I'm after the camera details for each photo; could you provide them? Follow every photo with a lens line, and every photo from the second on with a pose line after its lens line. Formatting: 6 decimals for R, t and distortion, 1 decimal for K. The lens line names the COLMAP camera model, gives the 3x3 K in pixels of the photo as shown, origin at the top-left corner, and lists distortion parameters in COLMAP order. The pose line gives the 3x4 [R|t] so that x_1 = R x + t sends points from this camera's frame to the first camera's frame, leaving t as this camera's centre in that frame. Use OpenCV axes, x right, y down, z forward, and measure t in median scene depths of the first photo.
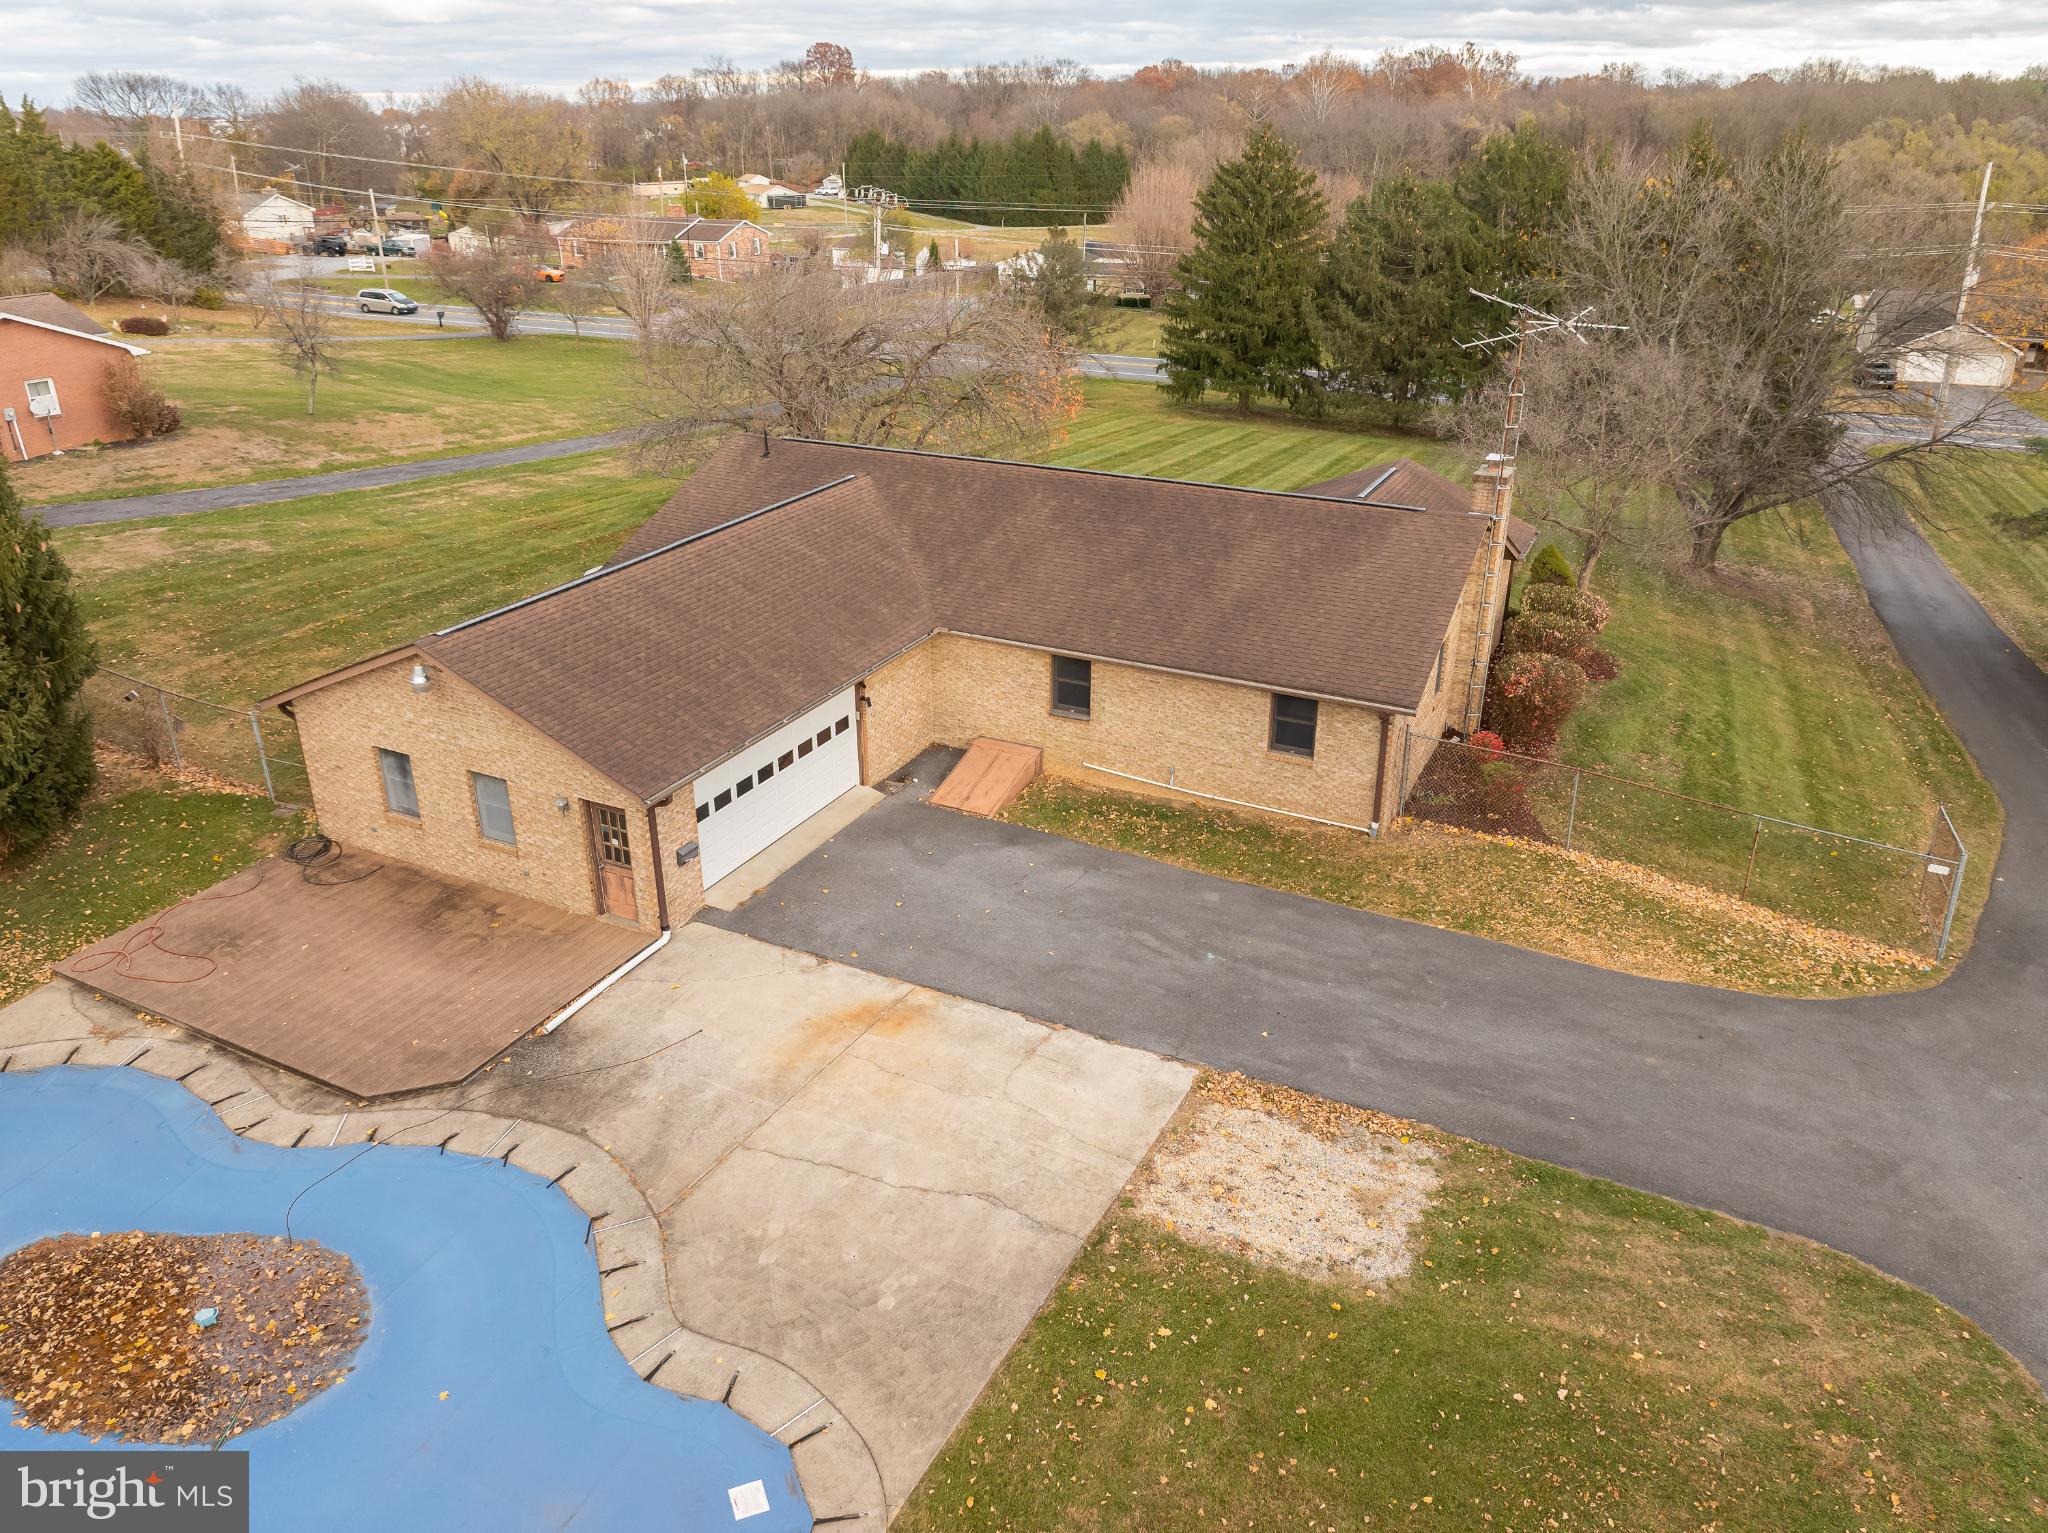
lens RADIAL K [[1453.3, 0, 1023.9], [0, 1453.3, 760.6], [0, 0, 1]] dist [-0.037889, 0.003046]
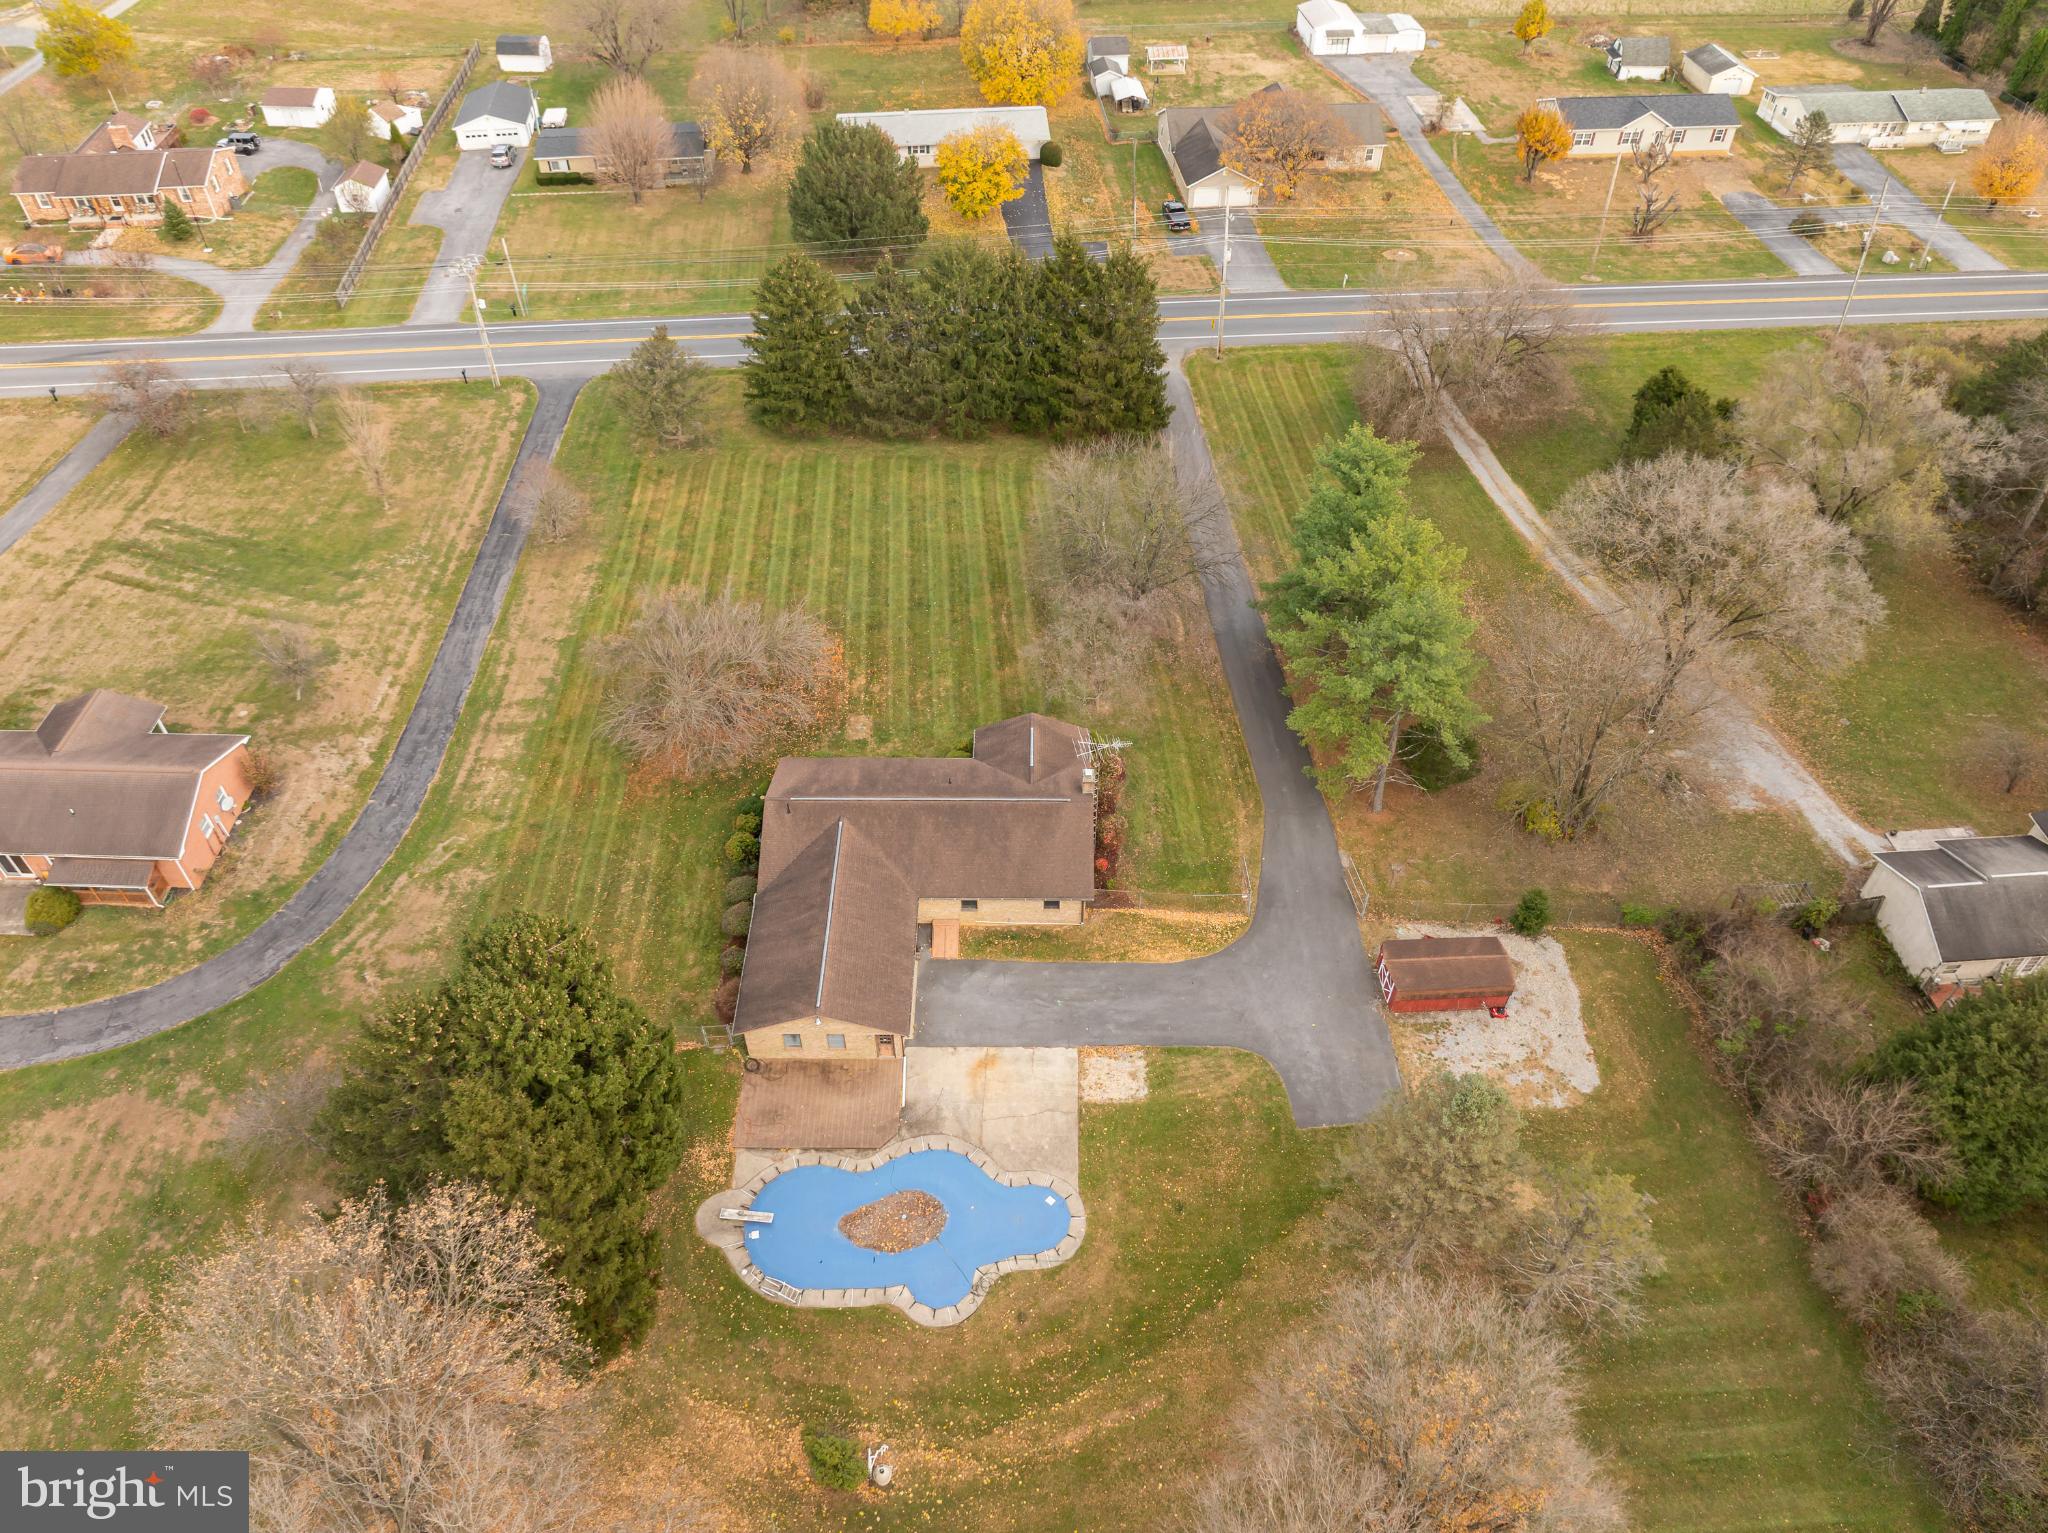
lens RADIAL K [[1453.3, 0, 1025.8], [0, 1453.3, 759.5], [0, 0, 1]] dist [-0.037889, 0.003046]
pose [[0.895651, -0.313584, 0.315395, -0.778671], [0.180049, 0.904078, 0.387590, -1.597359], [-0.406684, -0.290359, 0.866199, -1.616081]]
